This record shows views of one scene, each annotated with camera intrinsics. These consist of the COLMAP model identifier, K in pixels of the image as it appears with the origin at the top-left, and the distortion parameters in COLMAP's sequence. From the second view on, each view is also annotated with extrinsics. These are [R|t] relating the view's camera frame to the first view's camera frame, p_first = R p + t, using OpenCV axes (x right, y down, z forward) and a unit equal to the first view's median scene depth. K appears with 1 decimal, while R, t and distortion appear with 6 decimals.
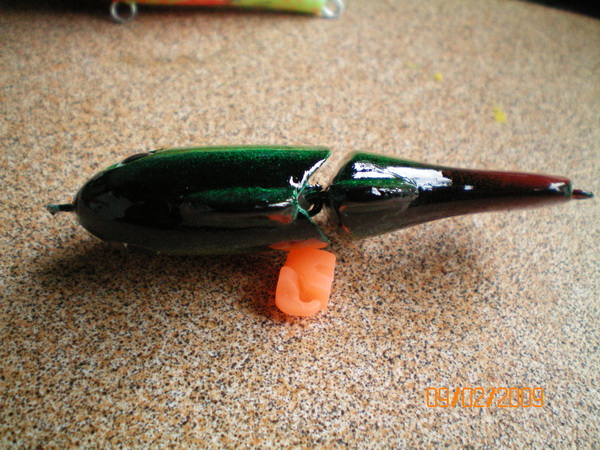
lens RADIAL K [[665.3, 0, 298.4], [0, 665.3, 227.2], [0, 0, 1]] dist [-0.122194, 0.000000]
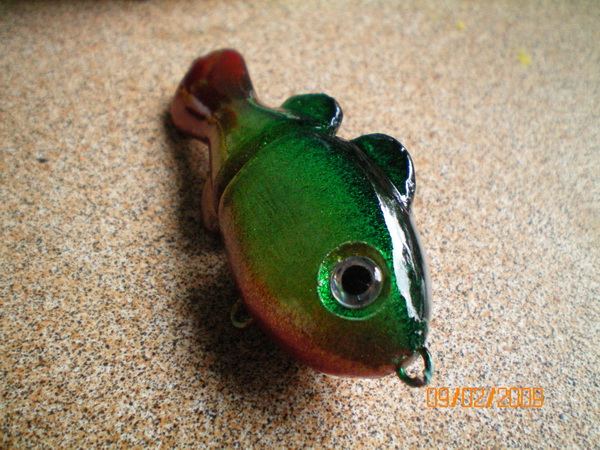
lens RADIAL K [[665.3, 0, 297.5], [0, 665.3, 226.4], [0, 0, 1]] dist [-0.122194, 0.000000]
pose [[0.995334, -0.095511, 0.013726, -0.107263], [0.094652, 0.994071, 0.053508, 0.007765], [-0.018755, -0.051959, 0.998473, -0.049577]]
